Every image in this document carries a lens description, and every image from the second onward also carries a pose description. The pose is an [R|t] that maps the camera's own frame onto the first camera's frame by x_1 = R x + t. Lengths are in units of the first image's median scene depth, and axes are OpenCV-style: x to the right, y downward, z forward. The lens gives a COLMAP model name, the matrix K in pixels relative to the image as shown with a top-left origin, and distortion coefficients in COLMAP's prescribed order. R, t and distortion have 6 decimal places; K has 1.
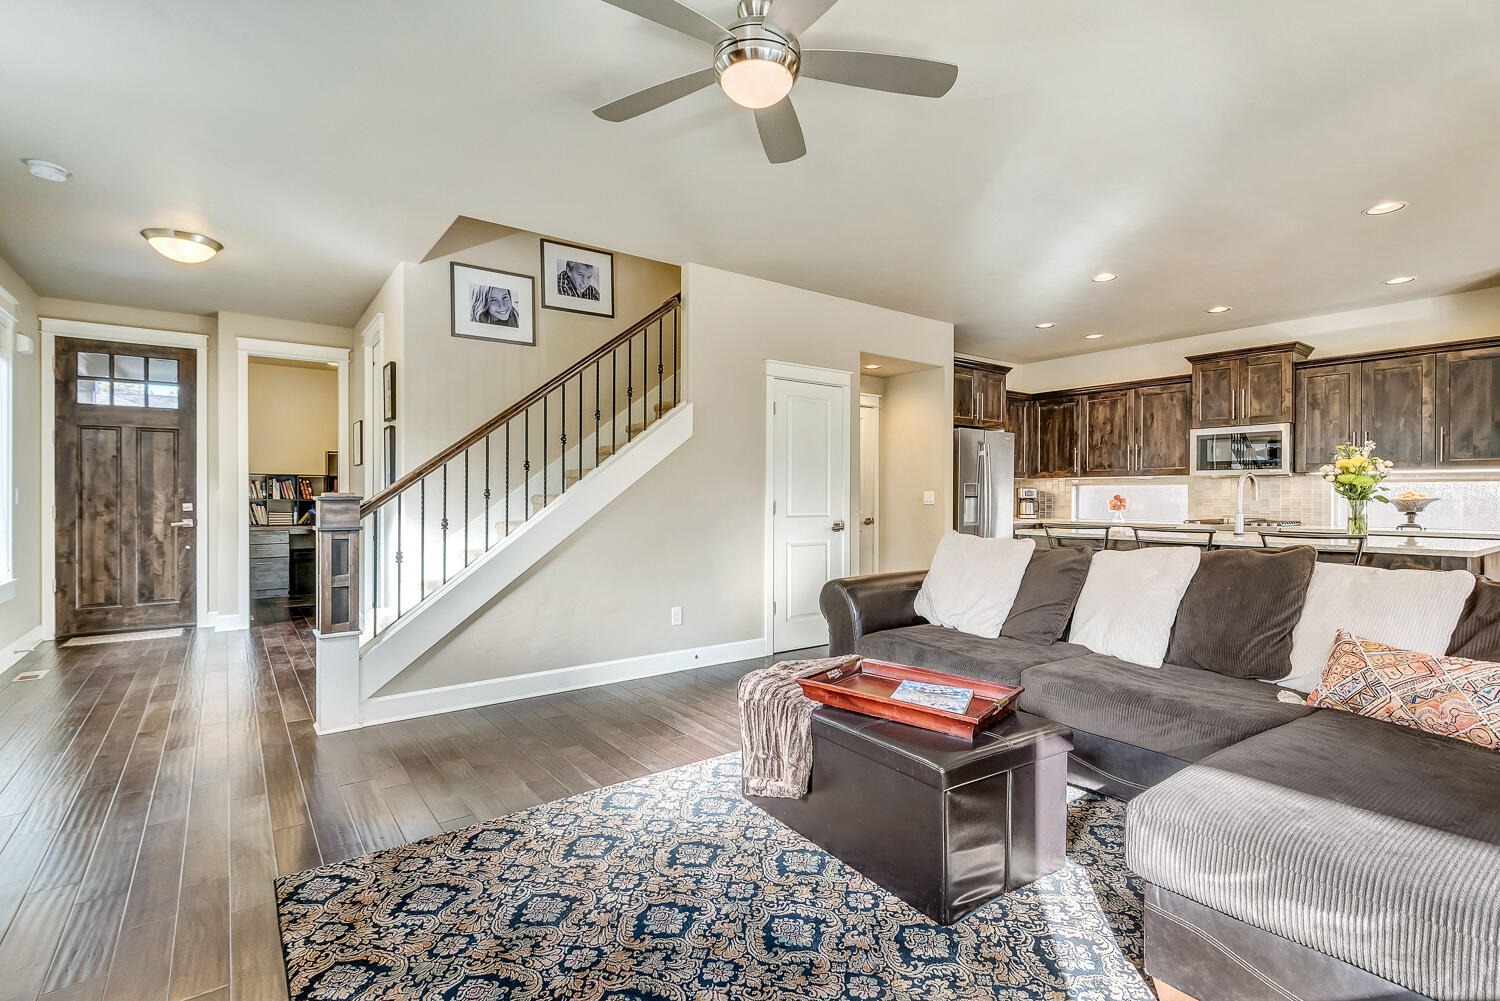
lens RADIAL K [[699.4, 0, 741.0], [0, 699.4, 494.5], [0, 0, 1]] dist [0.004046, -0.005671]
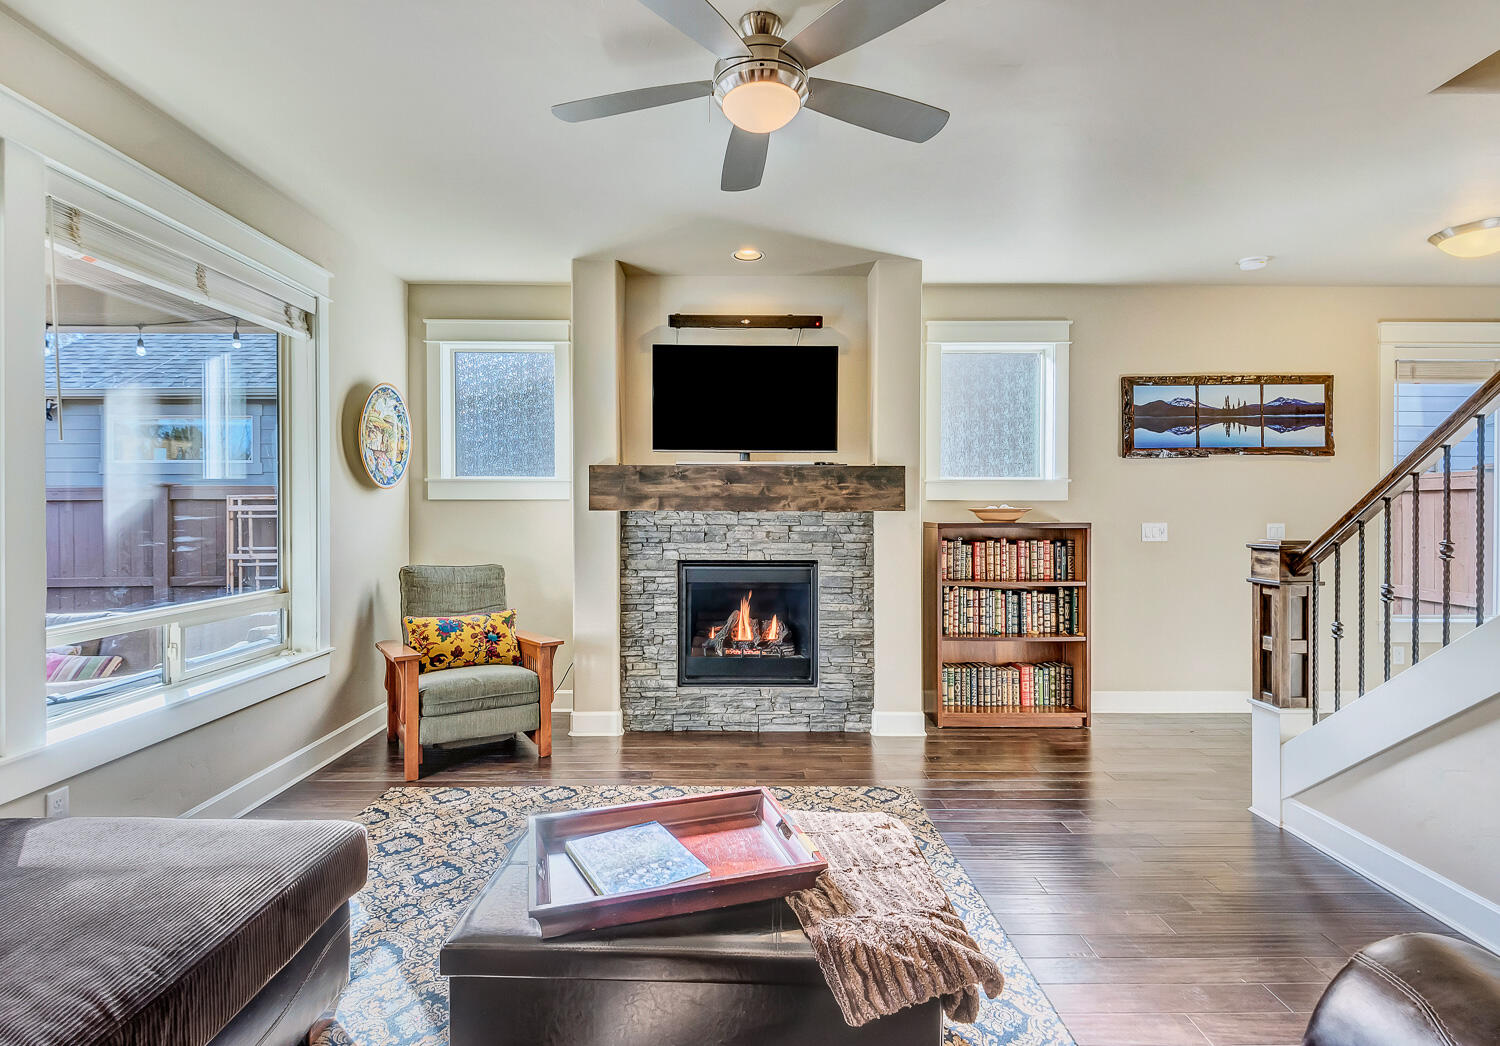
lens RADIAL K [[751.3, 0, 745.5], [0, 751.3, 516.3], [0, 0, 1]] dist [0.036321, -0.001947]
pose [[-0.587003, 0.002798, -0.809580, 0.968324], [-0.001088, 0.999990, 0.004245, -0.059791], [0.809584, 0.003373, -0.586994, 1.821606]]
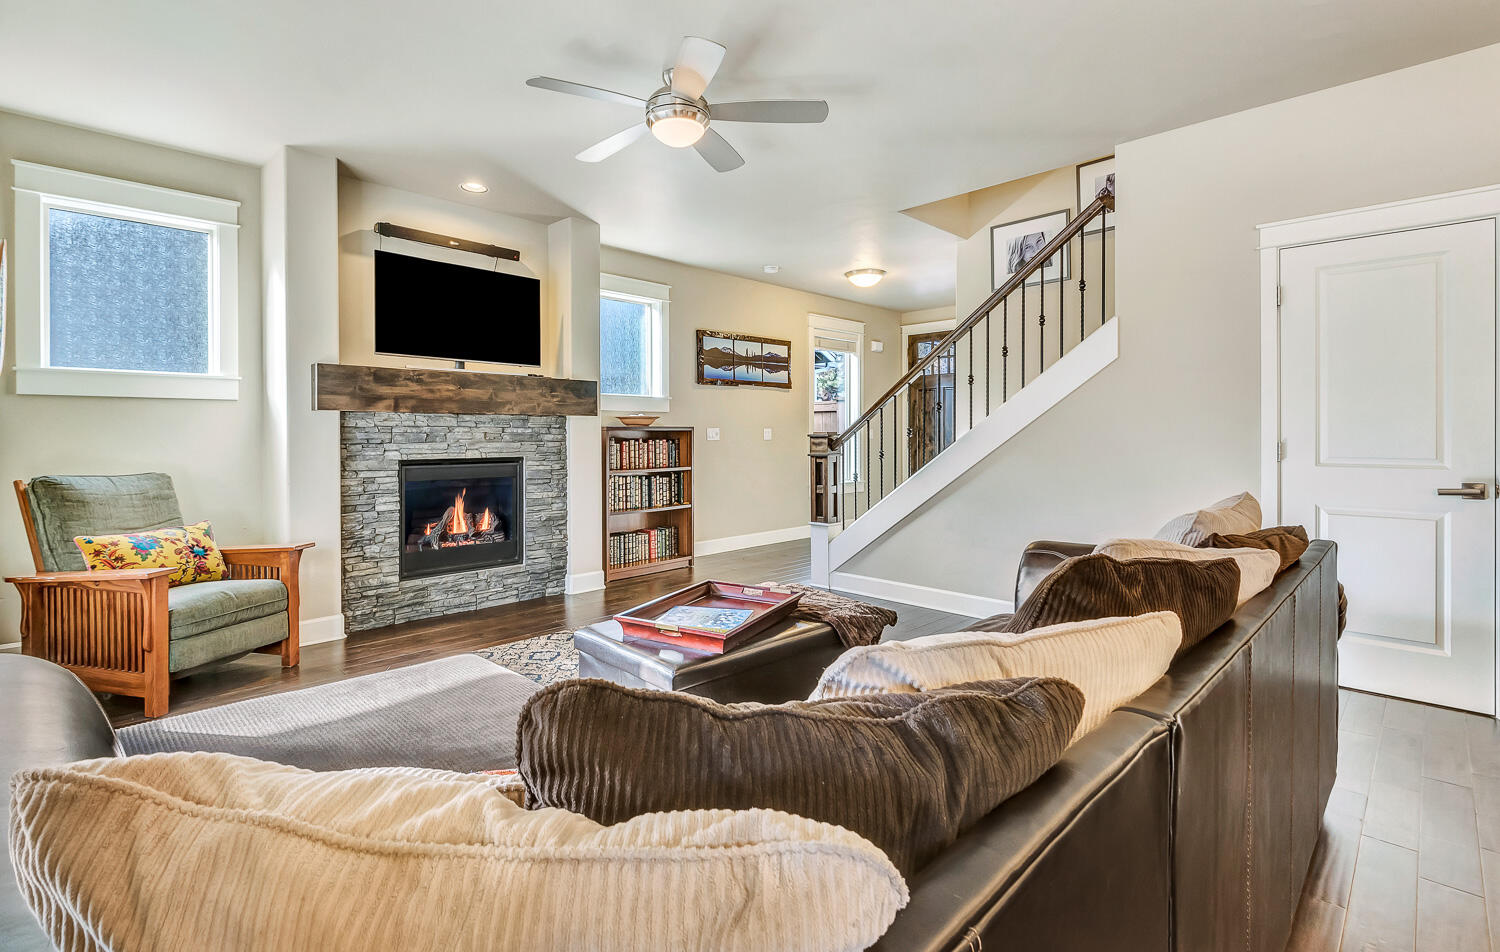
lens RADIAL K [[691.1, 0, 744.9], [0, 691.1, 436.6], [0, 0, 1]] dist [0.004404, -0.000222]
pose [[0.156983, 0.000125, -0.987601, 1.569717], [0.005200, 0.999986, 0.000953, 0.010636], [0.987588, -0.005286, 0.156980, 1.070191]]
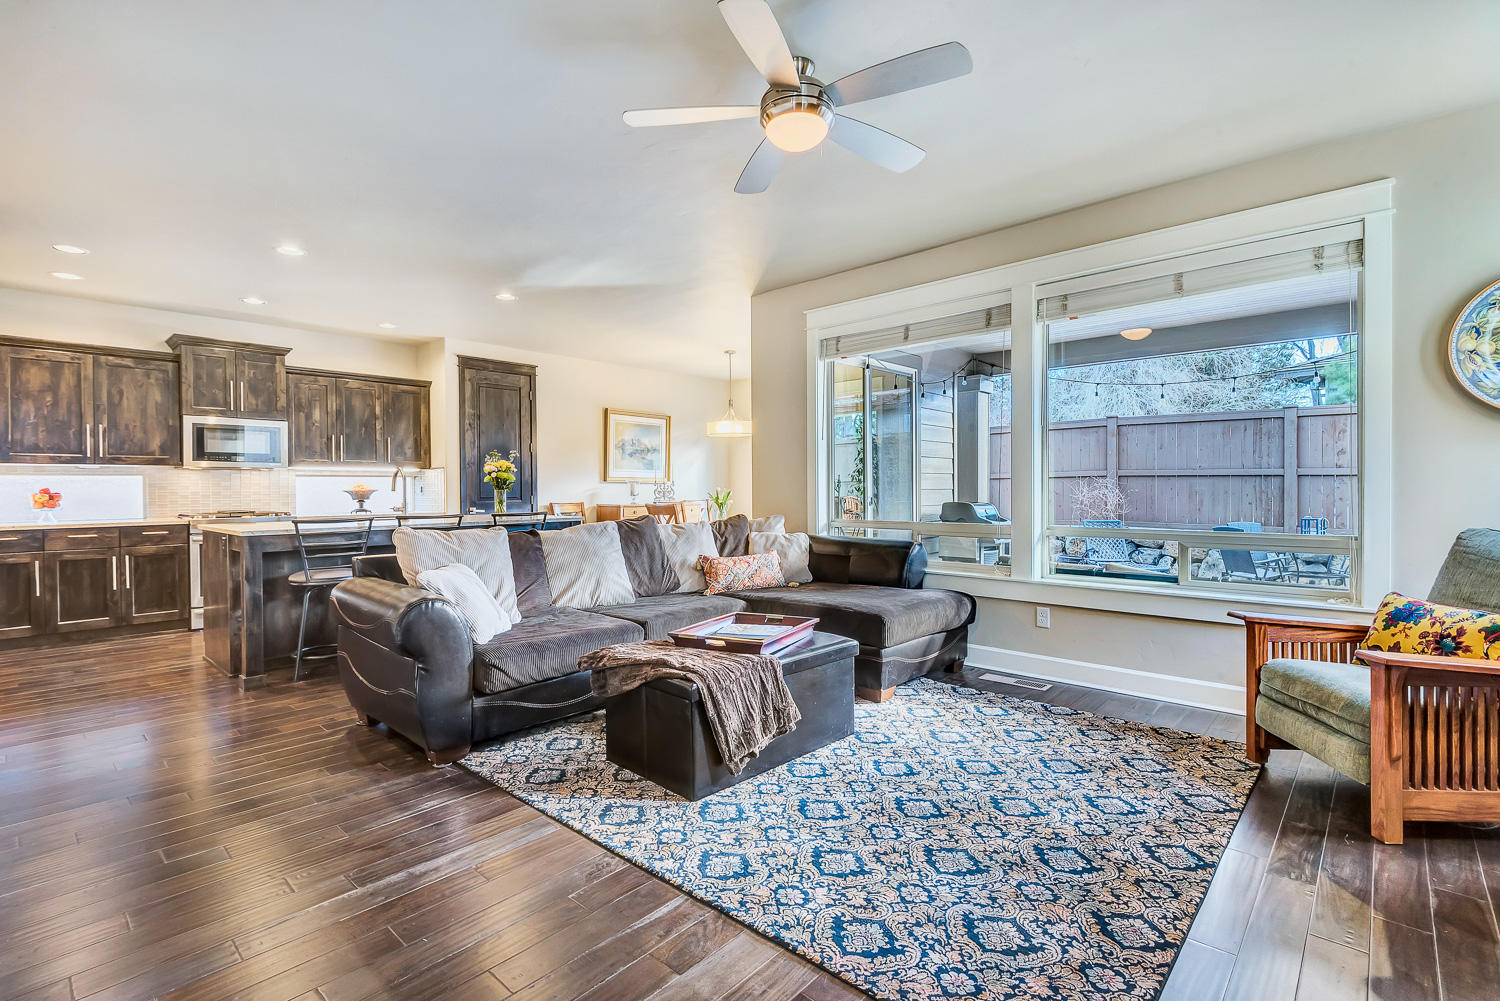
lens RADIAL K [[699.4, 0, 744.5], [0, 699.4, 489.1], [0, 0, 1]] dist [0.004046, -0.005671]
pose [[-0.193070, -0.003634, 0.981178, -1.276820], [0.003567, 0.999984, 0.004406, 0.005014], [-0.981179, 0.004350, -0.193053, 1.512864]]
